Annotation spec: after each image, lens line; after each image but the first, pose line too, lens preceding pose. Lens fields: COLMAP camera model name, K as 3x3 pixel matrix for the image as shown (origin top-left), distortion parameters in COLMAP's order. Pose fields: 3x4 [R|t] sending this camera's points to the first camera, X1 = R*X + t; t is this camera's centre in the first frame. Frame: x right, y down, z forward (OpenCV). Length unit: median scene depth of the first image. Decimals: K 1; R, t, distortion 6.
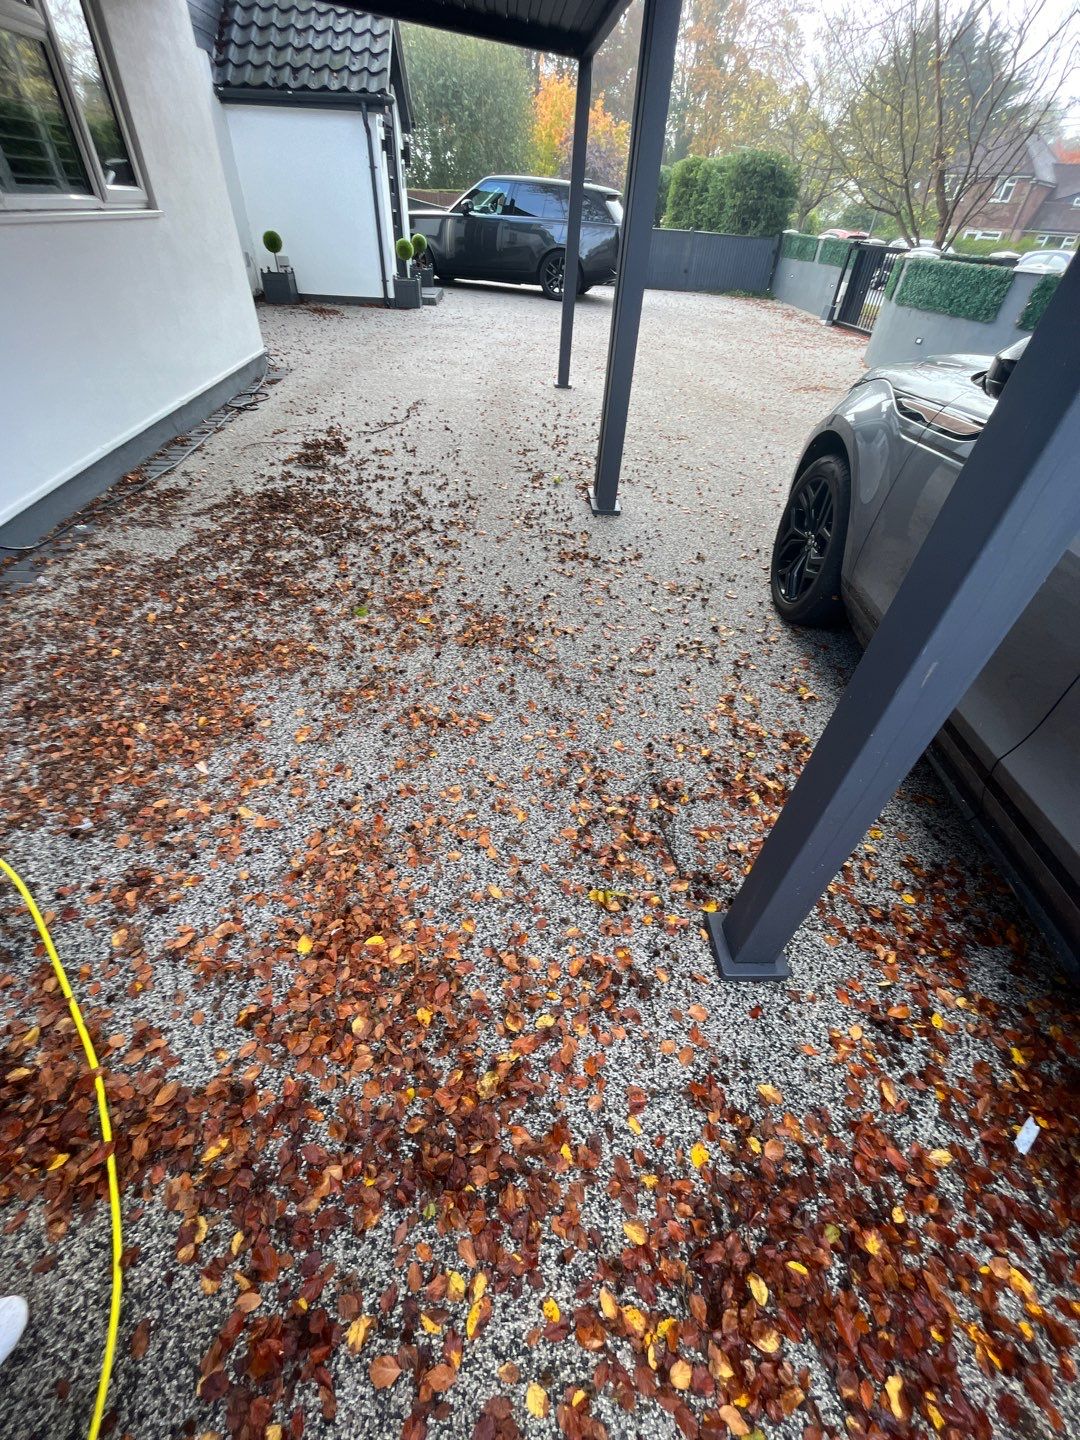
lens RADIAL K [[569.6, 0, 529.9], [0, 569.6, 711.5], [0, 0, 1]] dist [-0.002864, -0.000941]
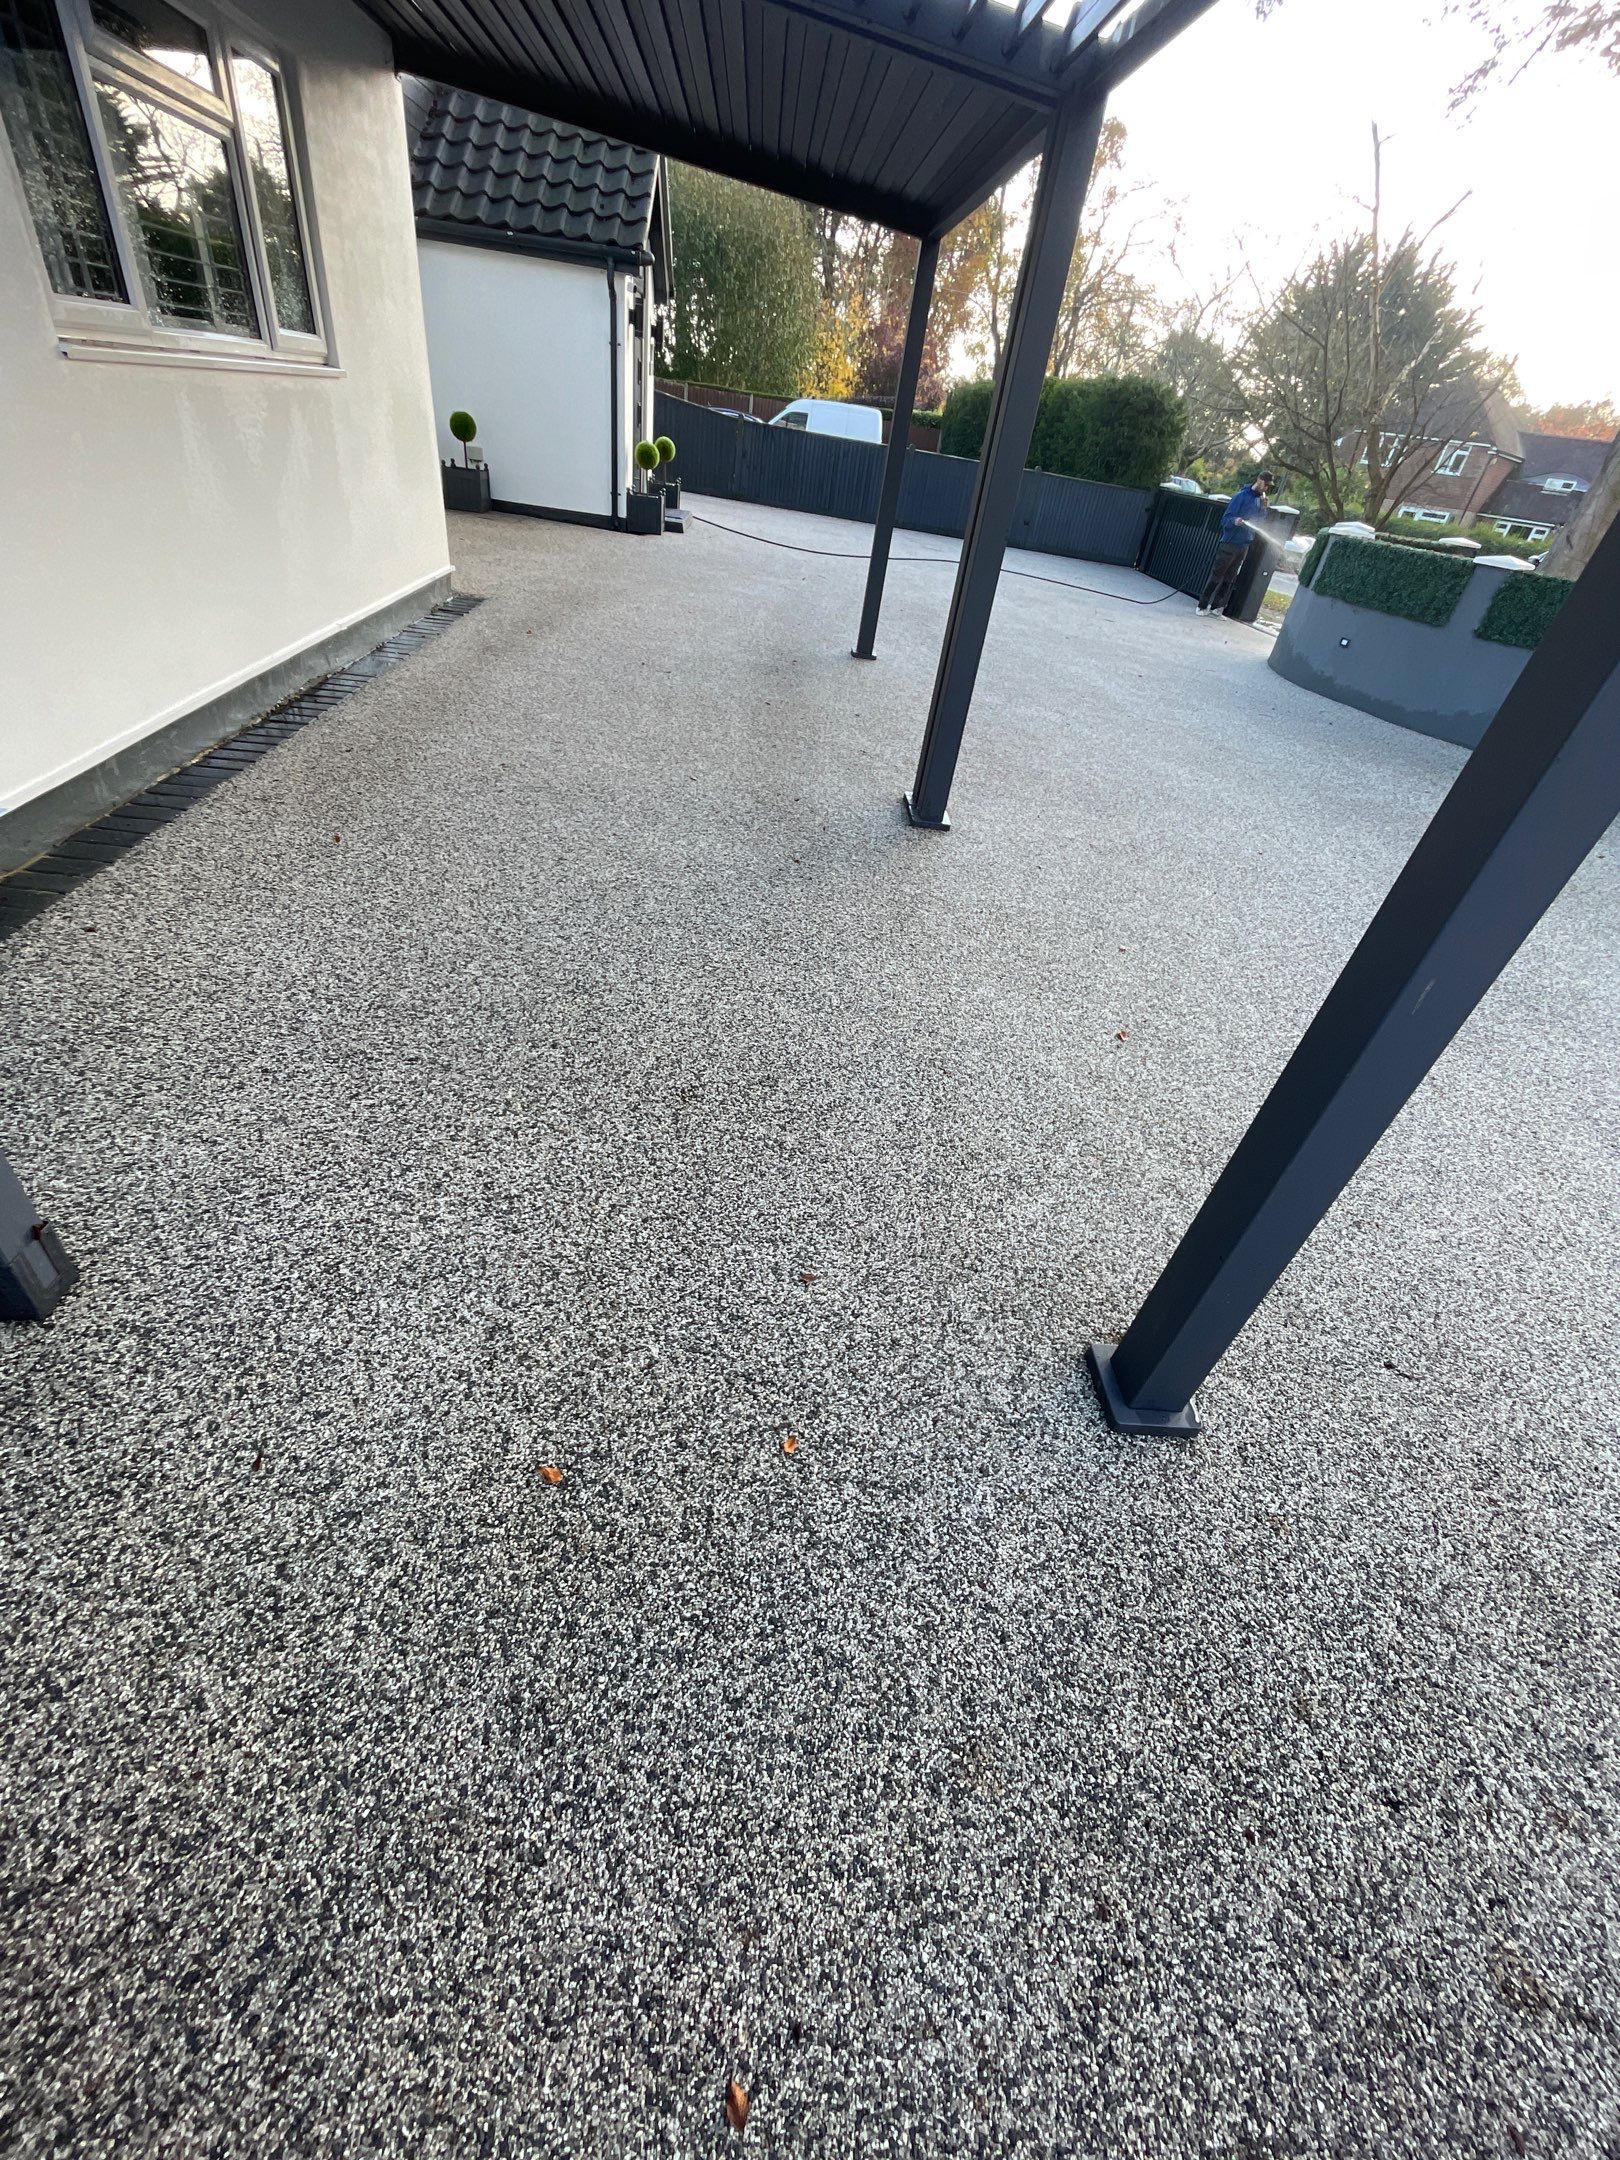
lens RADIAL K [[854.4, 0, 794.8], [0, 854.4, 1067.3], [0, 0, 1]] dist [-0.002864, -0.000941]
pose [[0.996697, 0.069299, 0.042335, -0.184730], [-0.065962, 0.994947, -0.075696, 0.143753], [-0.047366, 0.072654, 0.996232, -0.139271]]
